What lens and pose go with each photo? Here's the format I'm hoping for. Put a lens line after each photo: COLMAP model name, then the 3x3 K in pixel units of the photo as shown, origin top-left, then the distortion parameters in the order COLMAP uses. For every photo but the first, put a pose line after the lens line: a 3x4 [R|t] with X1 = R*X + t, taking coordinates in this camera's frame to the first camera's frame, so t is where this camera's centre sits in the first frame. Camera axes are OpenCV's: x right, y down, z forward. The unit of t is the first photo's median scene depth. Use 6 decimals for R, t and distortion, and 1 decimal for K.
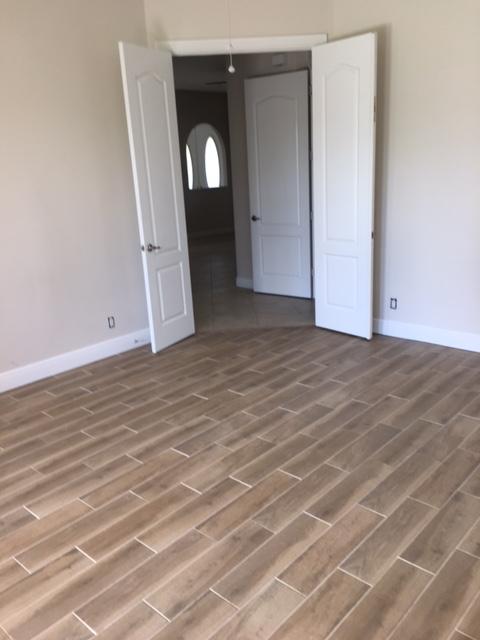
lens RADIAL K [[540.9, 0, 240.0], [0, 540.9, 320.0], [0, 0, 1]] dist [0.000155, 0.000144]
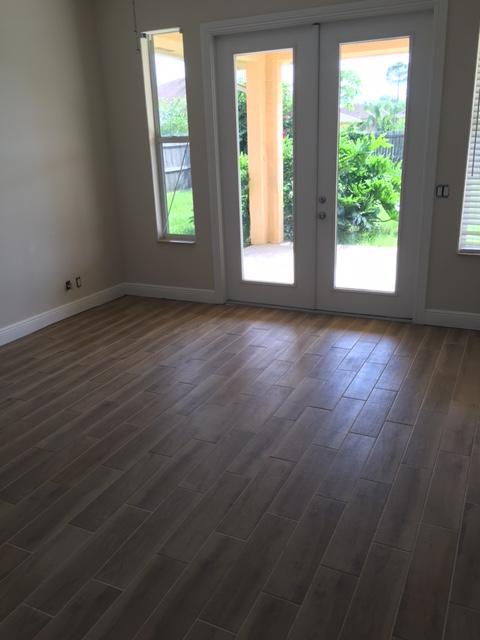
lens RADIAL K [[540.9, 0, 240.0], [0, 540.9, 320.0], [0, 0, 1]] dist [0.000155, 0.000144]
pose [[-0.955663, 0.167879, -0.241918, 0.105020], [-0.000561, 0.820520, 0.571617, -0.484901], [0.294461, 0.546409, -0.784047, 1.648925]]
